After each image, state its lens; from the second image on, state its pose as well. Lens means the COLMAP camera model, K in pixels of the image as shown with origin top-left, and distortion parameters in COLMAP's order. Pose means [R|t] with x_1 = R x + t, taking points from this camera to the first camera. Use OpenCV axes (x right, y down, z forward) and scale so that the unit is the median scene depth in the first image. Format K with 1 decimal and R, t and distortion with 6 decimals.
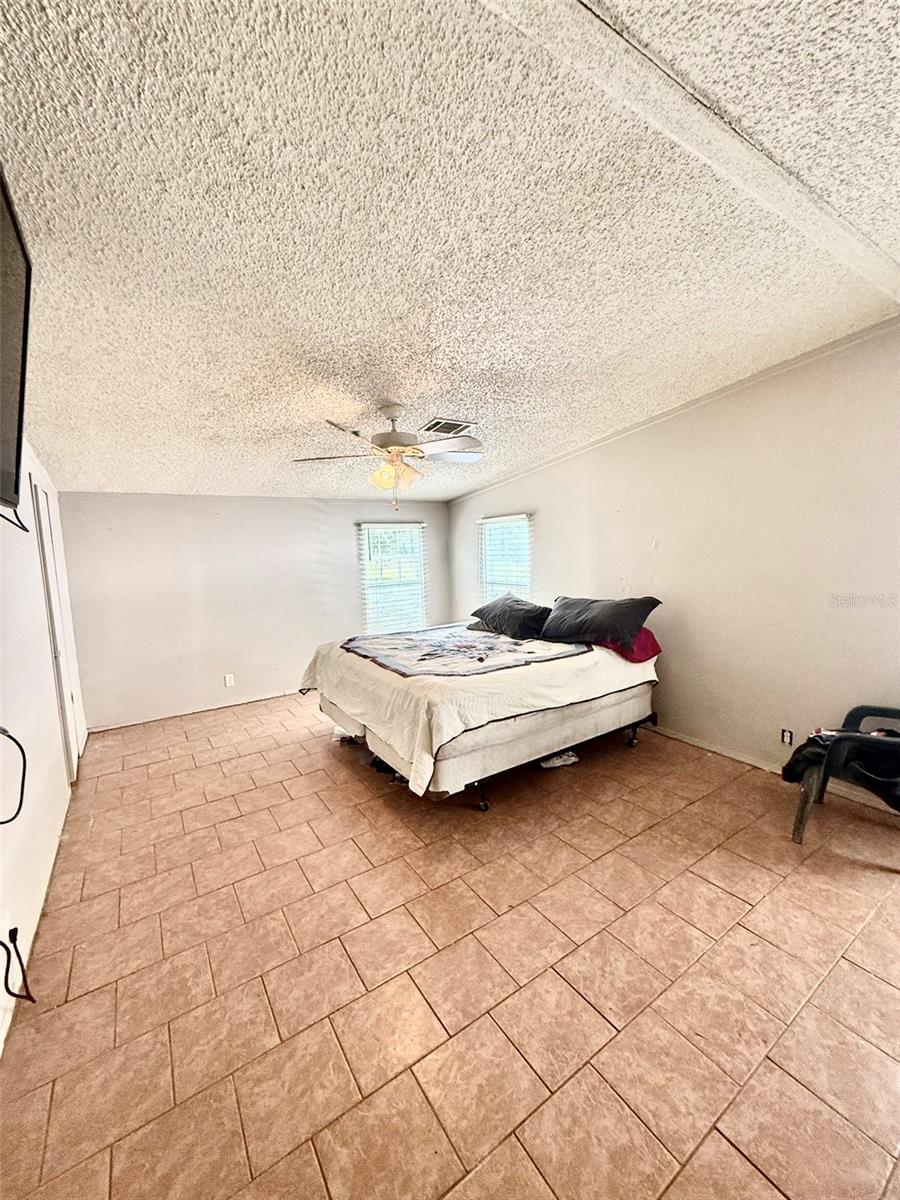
lens RADIAL K [[481.9, 0, 448.3], [0, 481.9, 600.6], [0, 0, 1]] dist [0.000786, 0.000683]
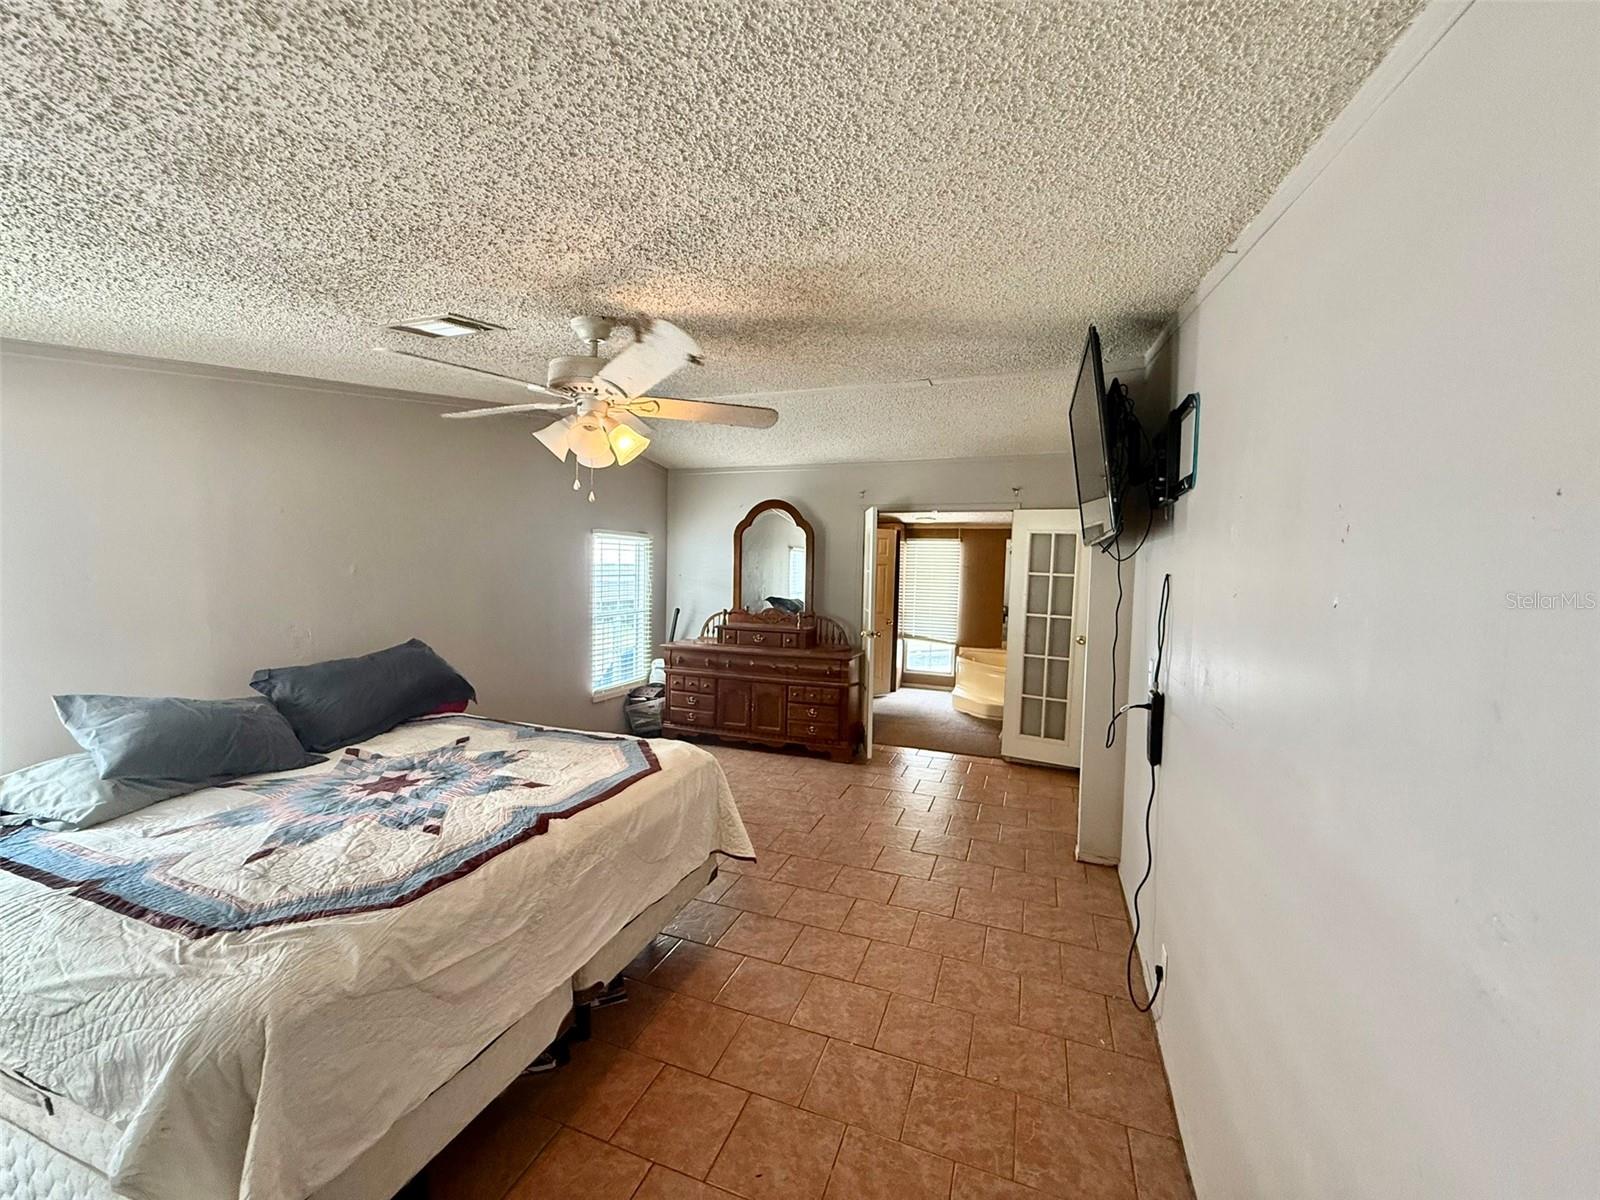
lens RADIAL K [[642.5, 0, 799.2], [0, 642.5, 601.6], [0, 0, 1]] dist [0.000786, 0.000683]
pose [[-0.587755, -0.032378, 0.808391, -1.158434], [0.093103, 0.989854, 0.107337, -0.178500], [-0.803664, 0.138351, -0.578777, 1.716822]]
